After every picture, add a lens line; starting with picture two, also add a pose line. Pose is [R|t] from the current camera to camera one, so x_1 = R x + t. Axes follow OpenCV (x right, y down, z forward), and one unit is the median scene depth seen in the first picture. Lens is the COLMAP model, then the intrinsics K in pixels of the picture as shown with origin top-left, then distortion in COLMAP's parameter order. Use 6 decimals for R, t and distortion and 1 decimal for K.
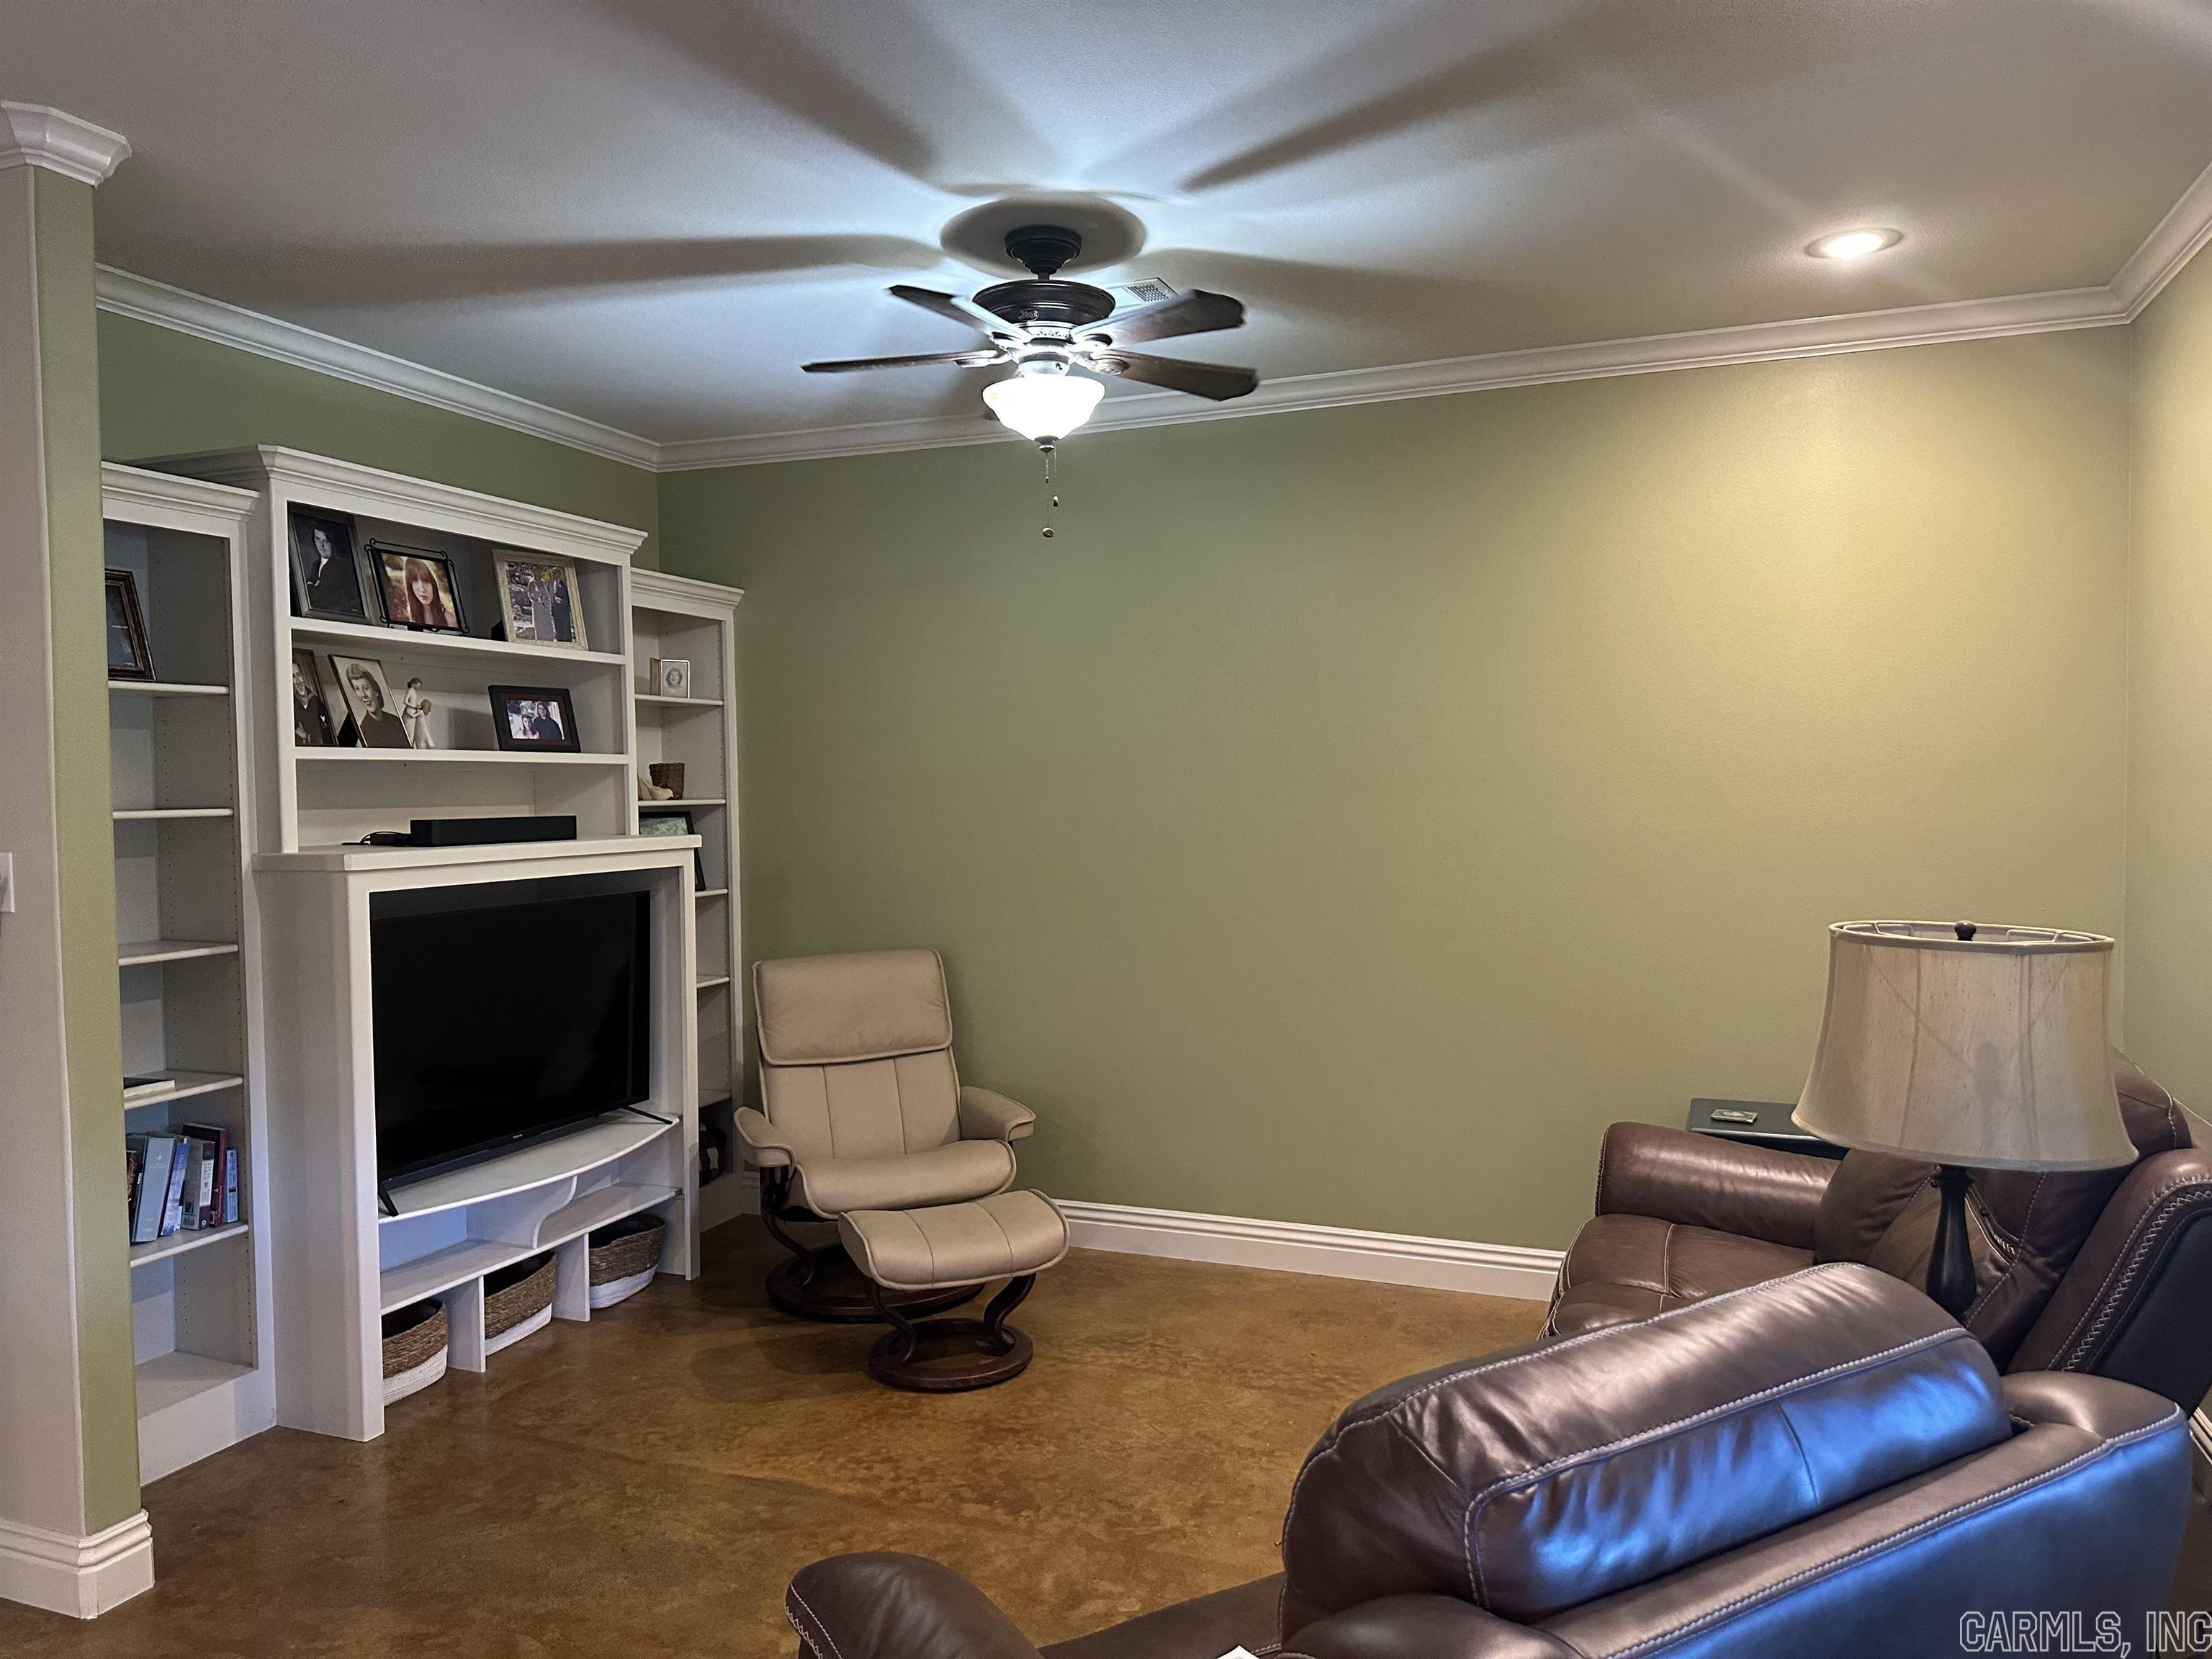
lens RADIAL K [[1576.0, 0, 1105.2], [0, 1576.0, 823.9], [0, 0, 1]] dist [0.125946, -0.153133]
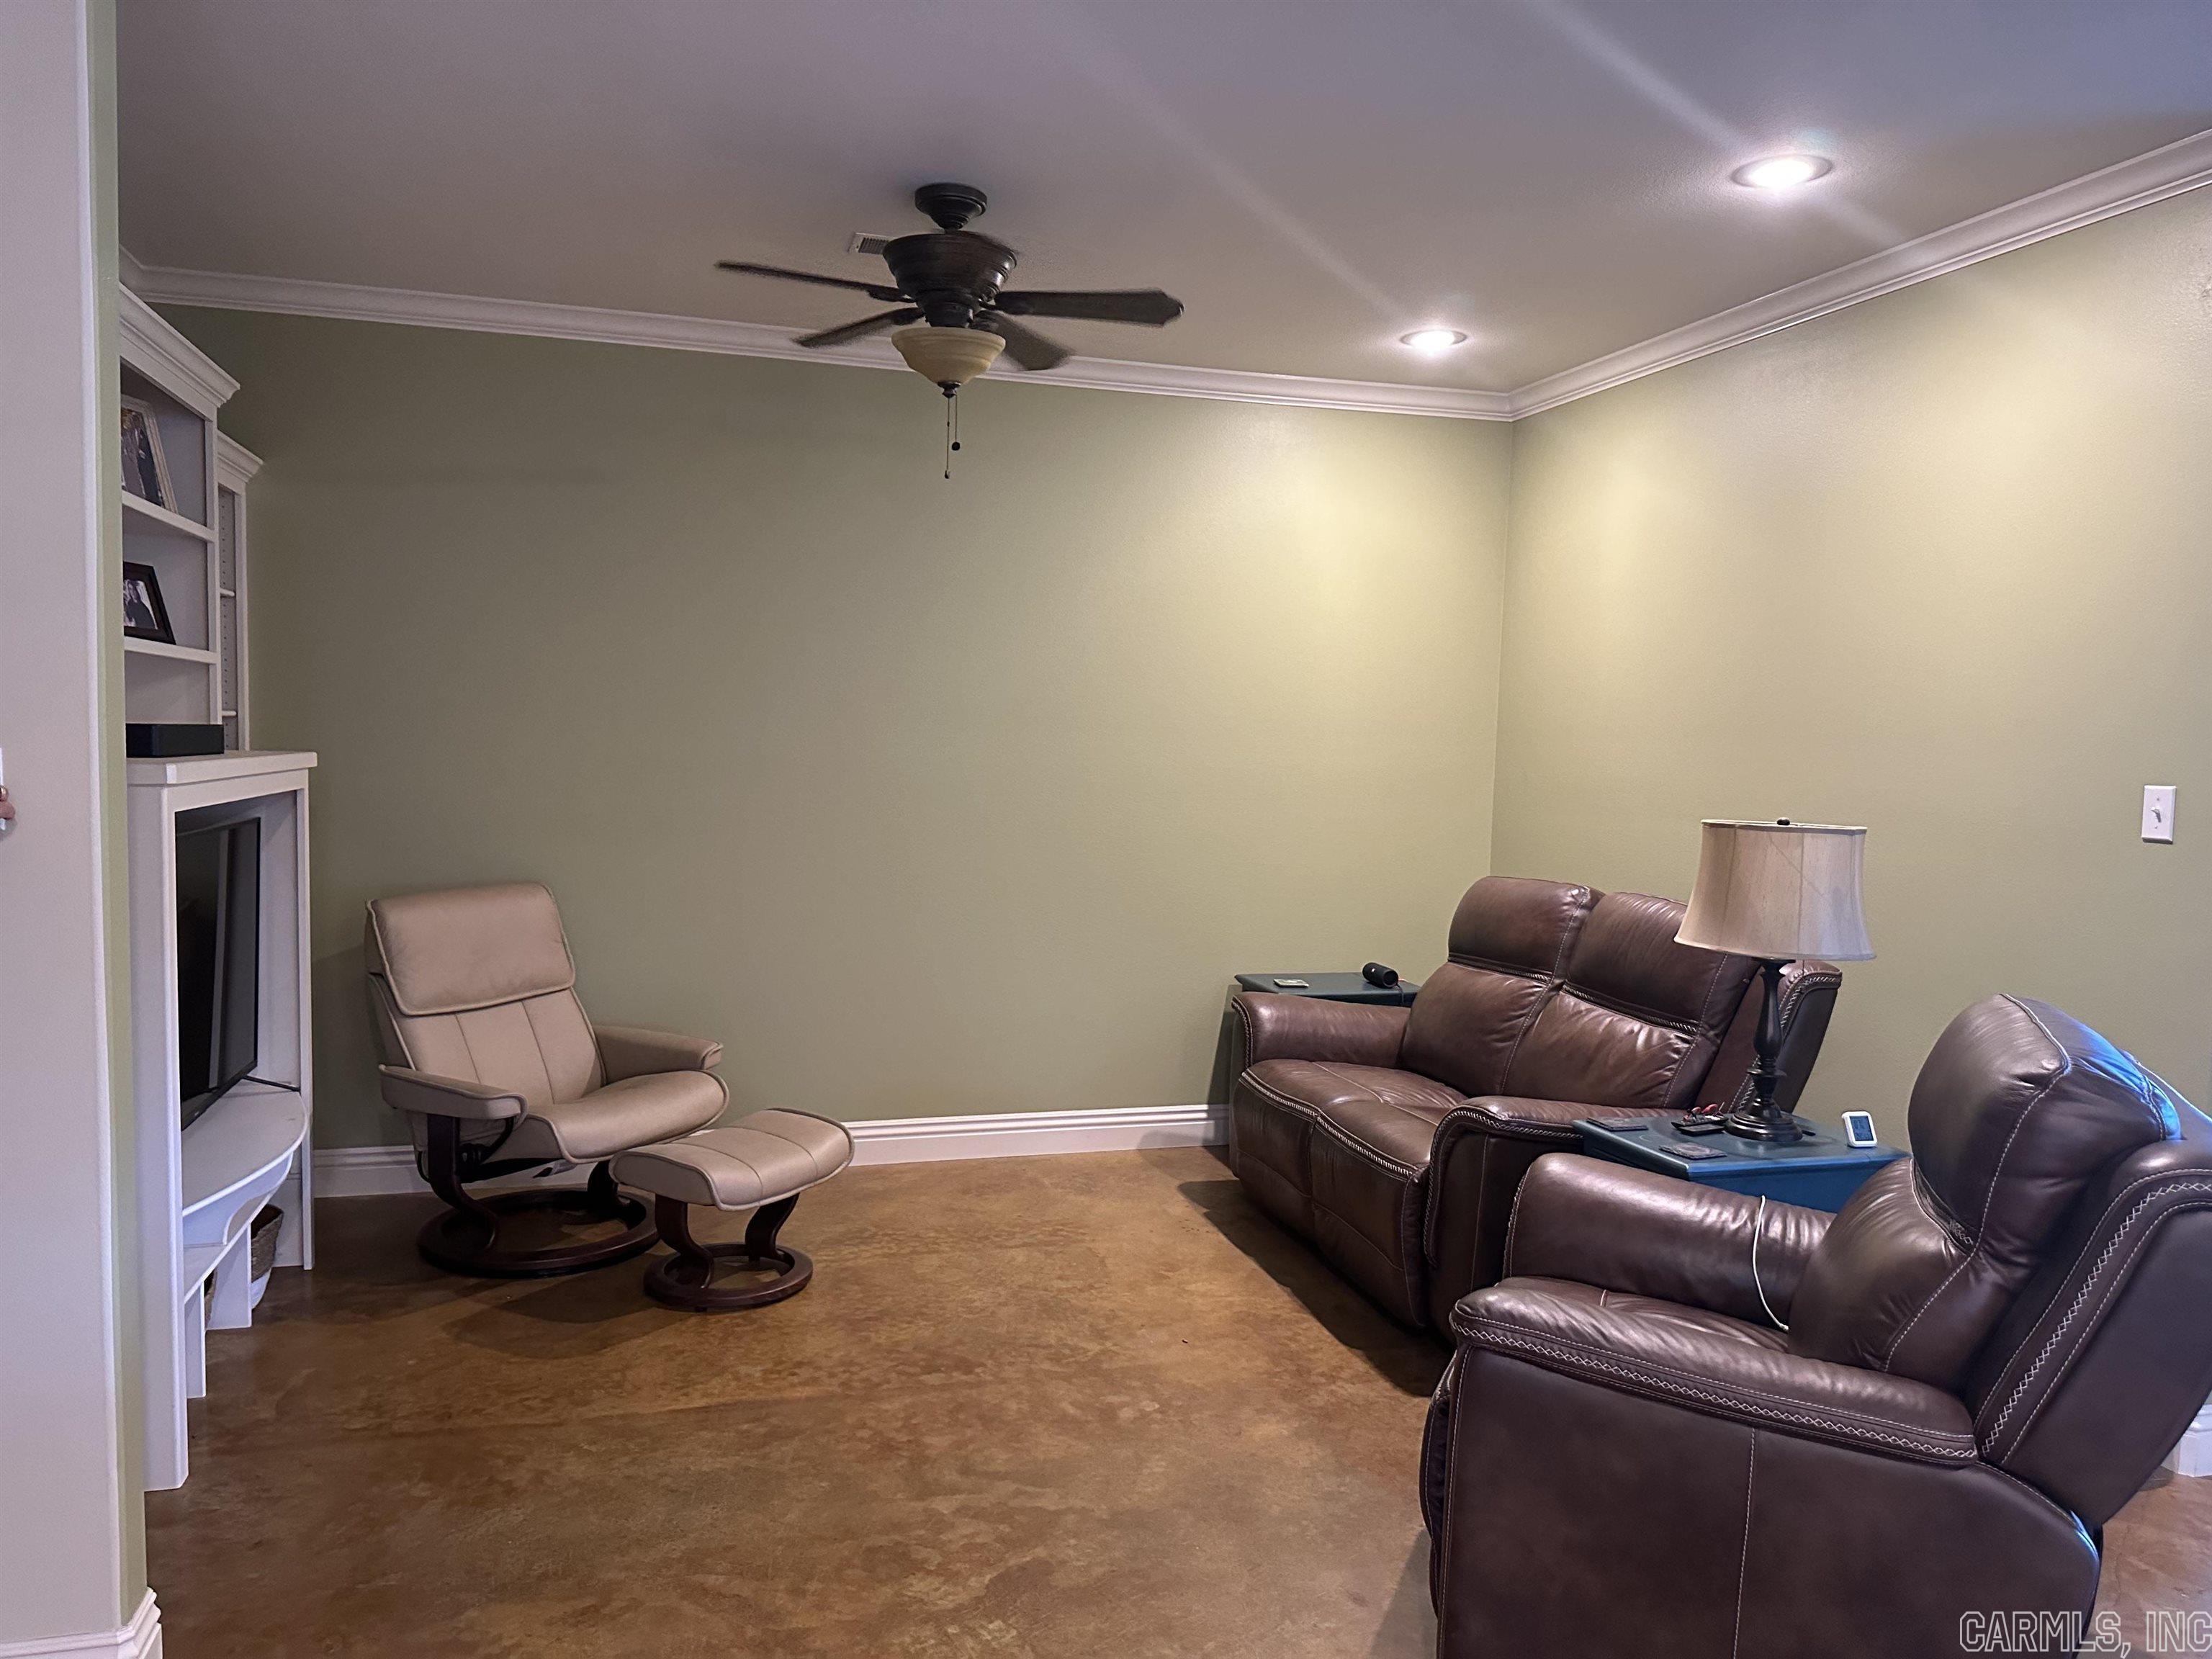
lens RADIAL K [[1543.8, 0, 1102.7], [0, 1543.8, 839.3], [0, 0, 1]] dist [0.118383, -0.148123]
pose [[0.793047, -0.011251, 0.609056, -0.508422], [-0.014475, 0.999199, 0.037305, 0.018219], [-0.608988, -0.038401, 0.792249, 0.087805]]
